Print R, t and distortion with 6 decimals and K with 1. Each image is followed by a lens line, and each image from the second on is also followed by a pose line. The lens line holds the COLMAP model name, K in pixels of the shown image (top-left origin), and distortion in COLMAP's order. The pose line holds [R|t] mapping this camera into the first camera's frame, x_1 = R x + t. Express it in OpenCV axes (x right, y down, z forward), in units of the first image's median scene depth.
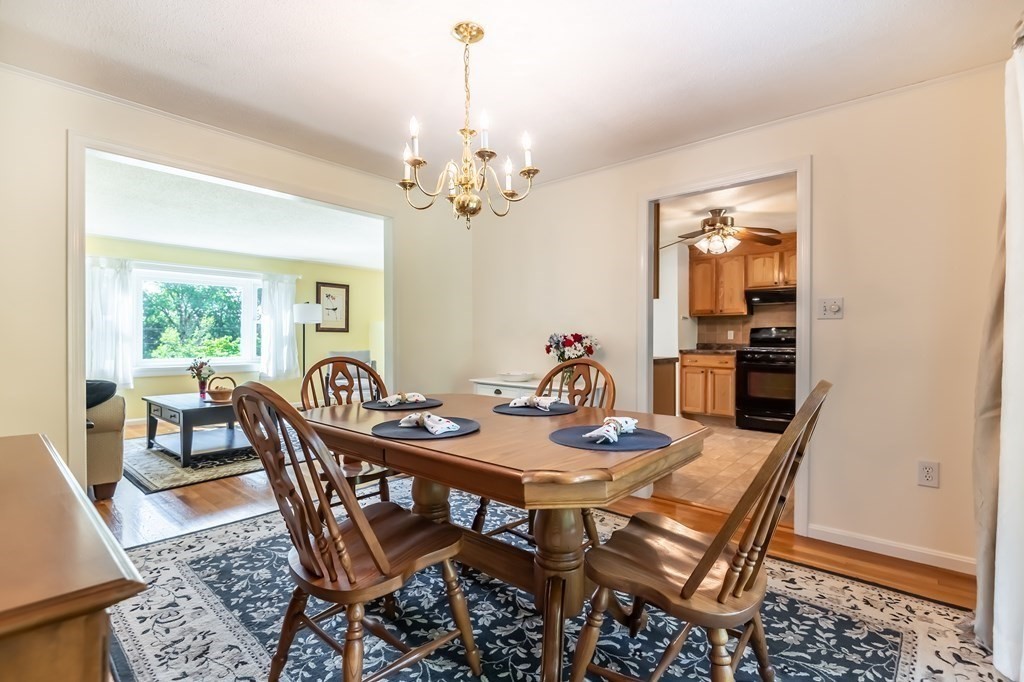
lens RADIAL K [[473.1, 0, 510.9], [0, 473.1, 338.6], [0, 0, 1]] dist [0.012029, -0.009629]
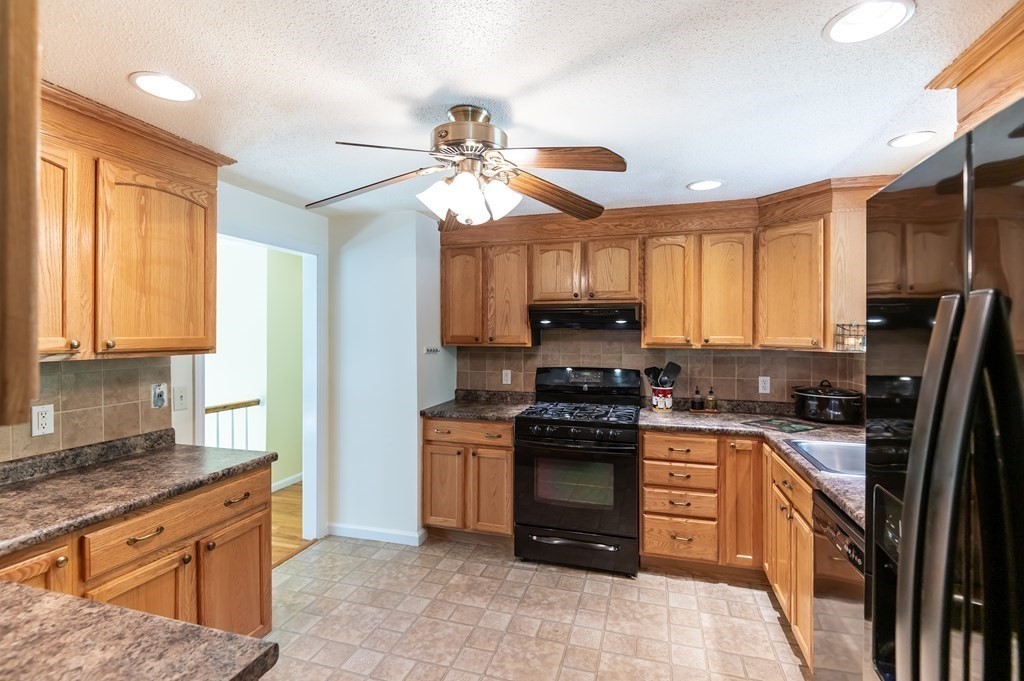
lens RADIAL K [[473.1, 0, 510.9], [0, 473.1, 338.1], [0, 0, 1]] dist [0.012029, -0.009629]
pose [[0.908225, -0.003334, 0.418468, 0.231737], [0.001139, 0.999984, 0.005494, -0.064677], [-0.418480, -0.004513, 0.908215, 0.483011]]
